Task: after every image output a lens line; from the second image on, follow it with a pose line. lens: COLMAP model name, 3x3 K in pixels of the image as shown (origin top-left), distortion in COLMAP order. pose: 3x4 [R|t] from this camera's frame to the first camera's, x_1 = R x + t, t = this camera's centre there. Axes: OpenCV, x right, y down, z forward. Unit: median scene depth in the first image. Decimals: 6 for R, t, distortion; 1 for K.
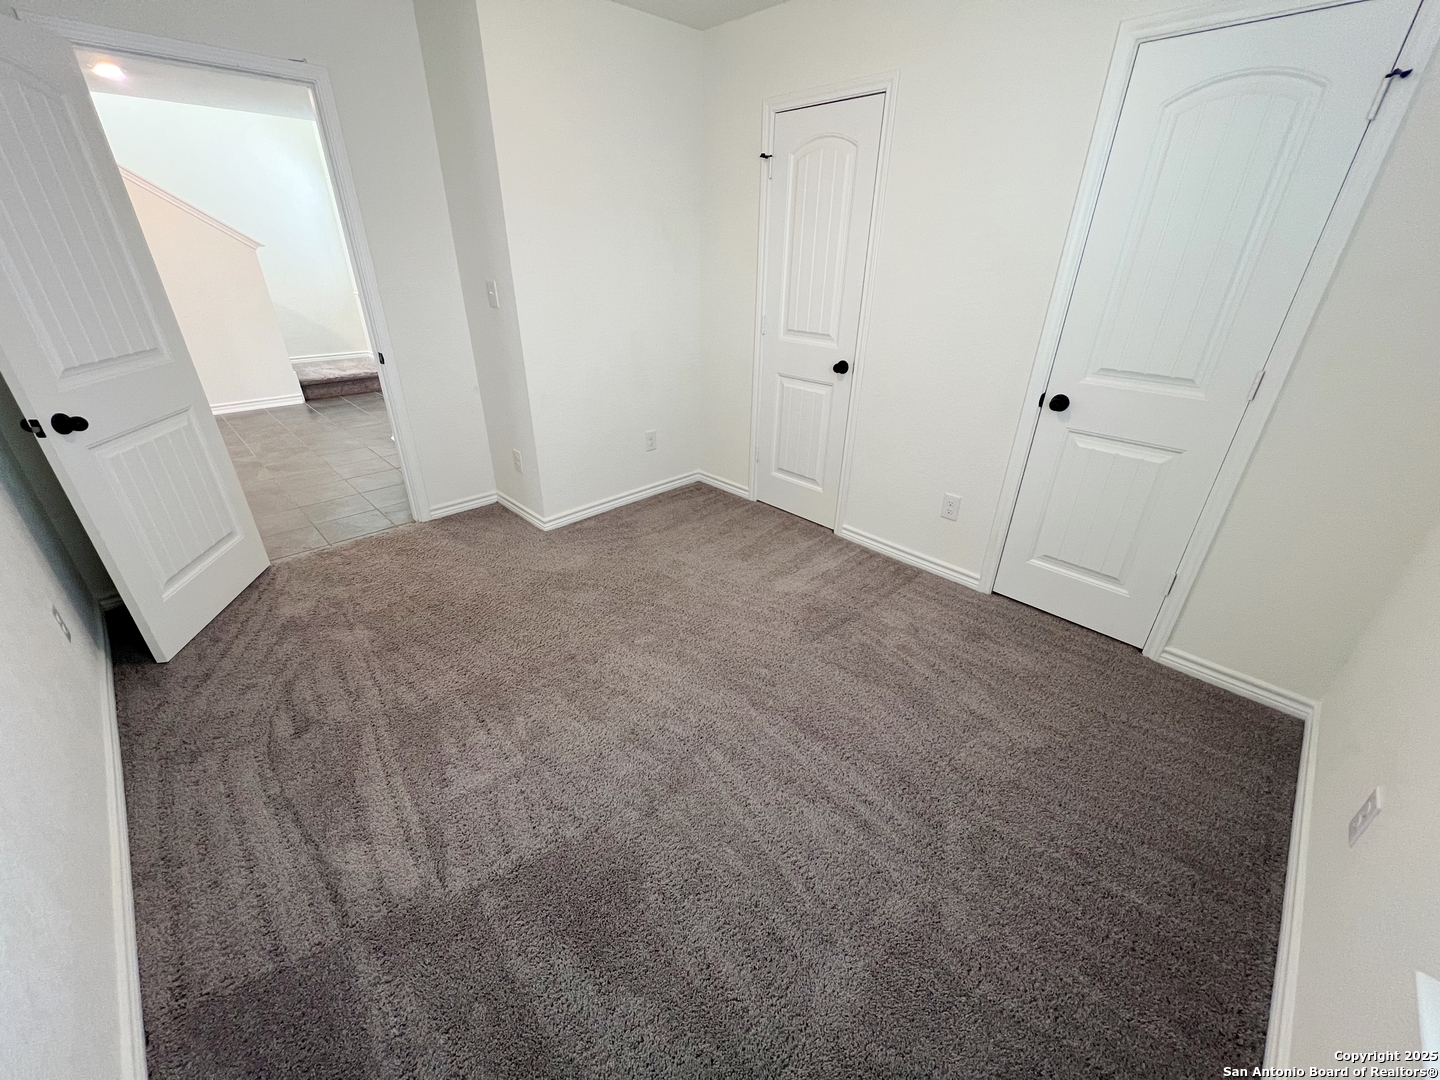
lens RADIAL K [[575.7, 0, 719.4], [0, 575.7, 537.4], [0, 0, 1]] dist [0.000154, 0.000281]
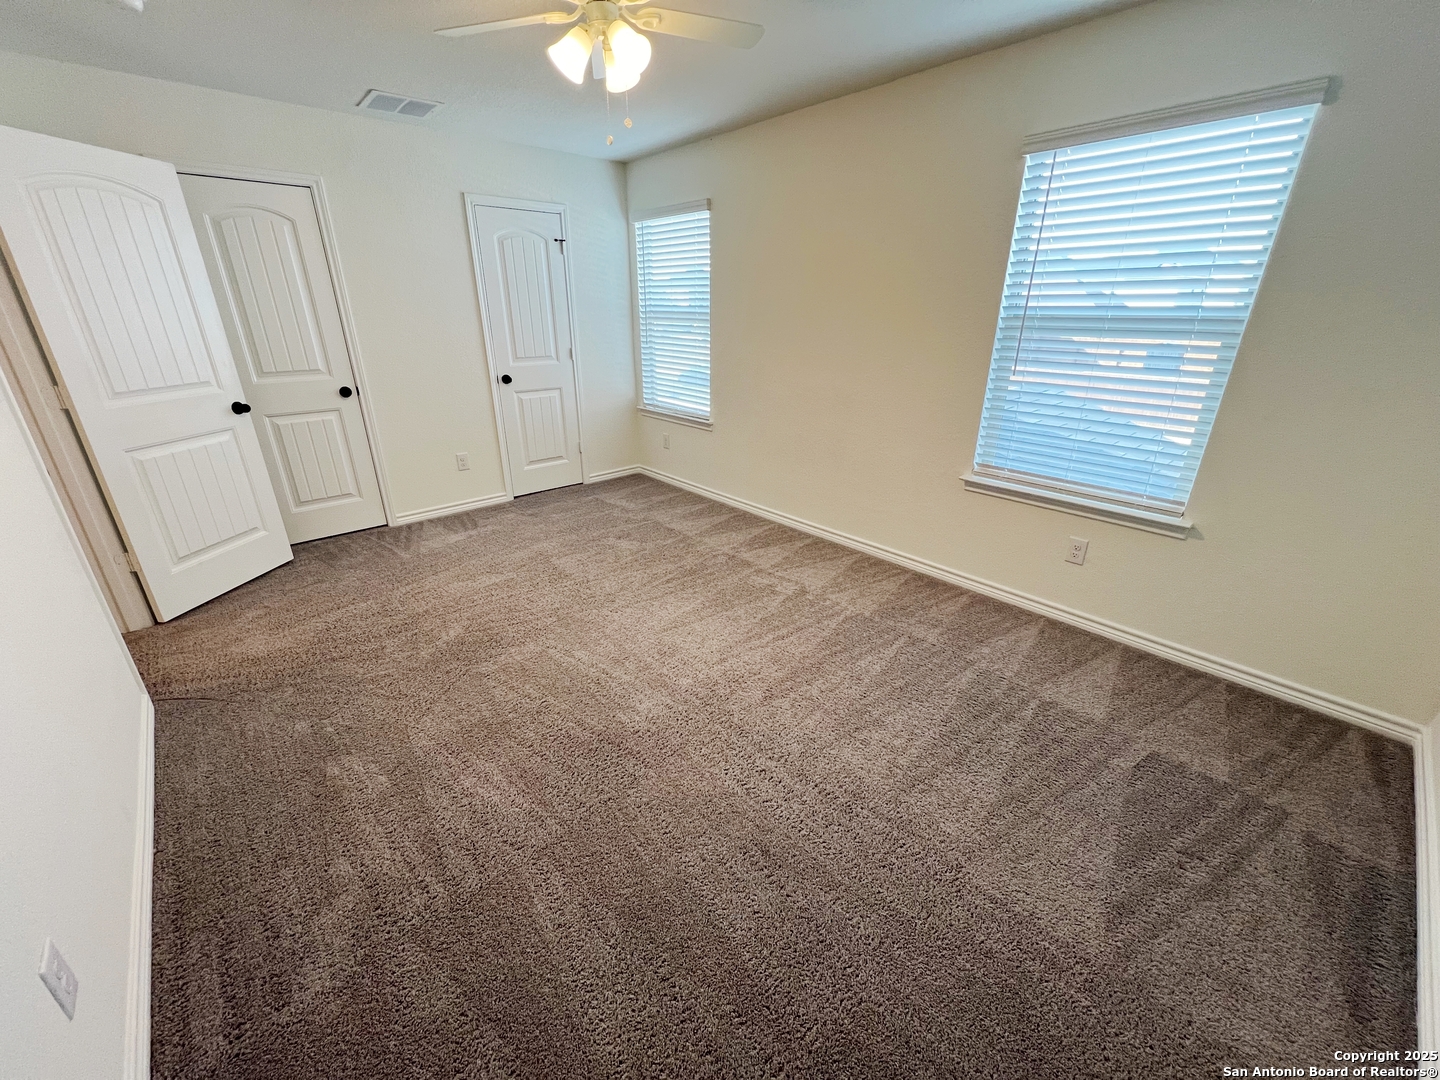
lens RADIAL K [[575.7, 0, 719.4], [0, 575.7, 537.4], [0, 0, 1]] dist [0.000154, 0.000281]
pose [[0.051078, -0.384914, 0.921538, -1.075488], [0.448877, 0.833133, 0.323108, -0.081878], [-0.892133, 0.397153, 0.215333, 0.153502]]
